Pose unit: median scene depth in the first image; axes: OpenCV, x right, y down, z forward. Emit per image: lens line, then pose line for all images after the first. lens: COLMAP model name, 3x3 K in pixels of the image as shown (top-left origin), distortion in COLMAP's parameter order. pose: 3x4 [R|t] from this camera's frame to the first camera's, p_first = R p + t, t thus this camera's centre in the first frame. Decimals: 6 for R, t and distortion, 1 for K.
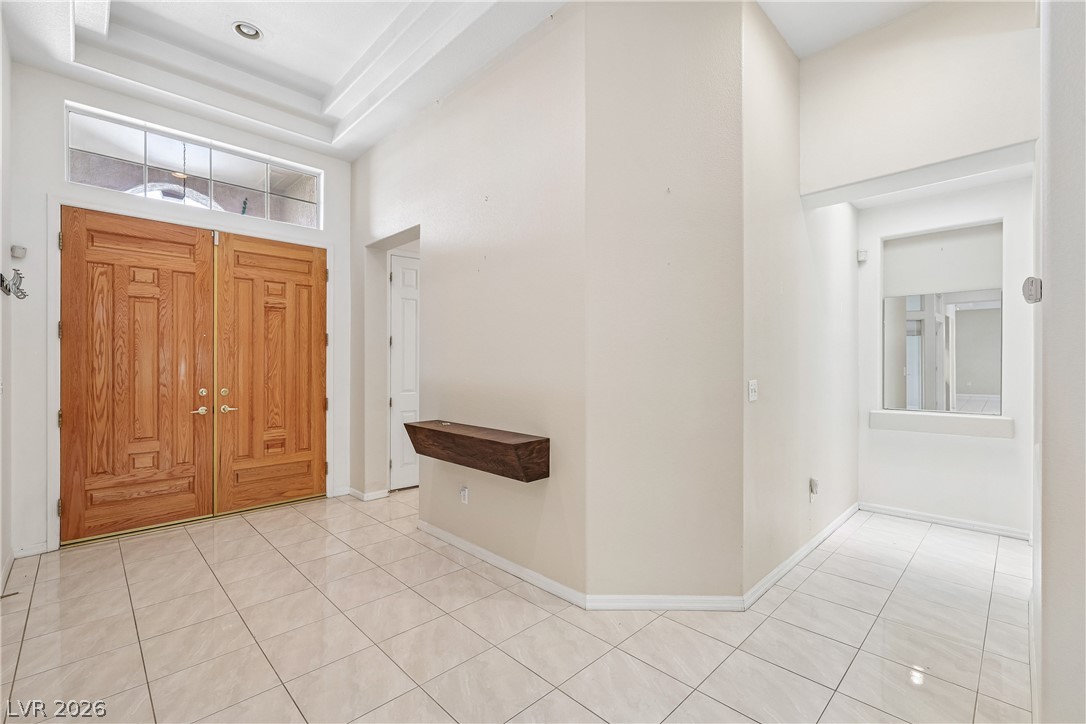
lens RADIAL K [[464.9, 0, 535.6], [0, 464.9, 356.7], [0, 0, 1]] dist [-0.000238, -0.000046]
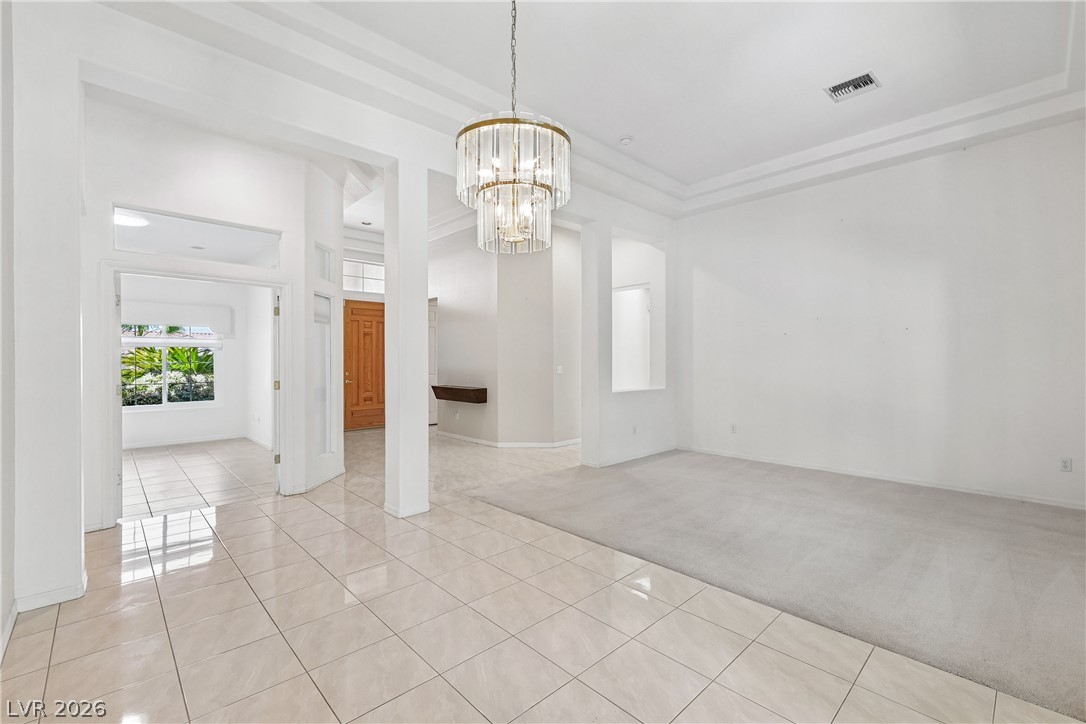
lens RADIAL K [[464.9, 0, 547.5], [0, 464.9, 366.7], [0, 0, 1]] dist [-0.000238, -0.000046]
pose [[0.999879, -0.002986, -0.015287, 0.281518], [0.003268, 0.999824, 0.018471, 0.006577], [0.015229, -0.018519, 0.999713, -1.099142]]
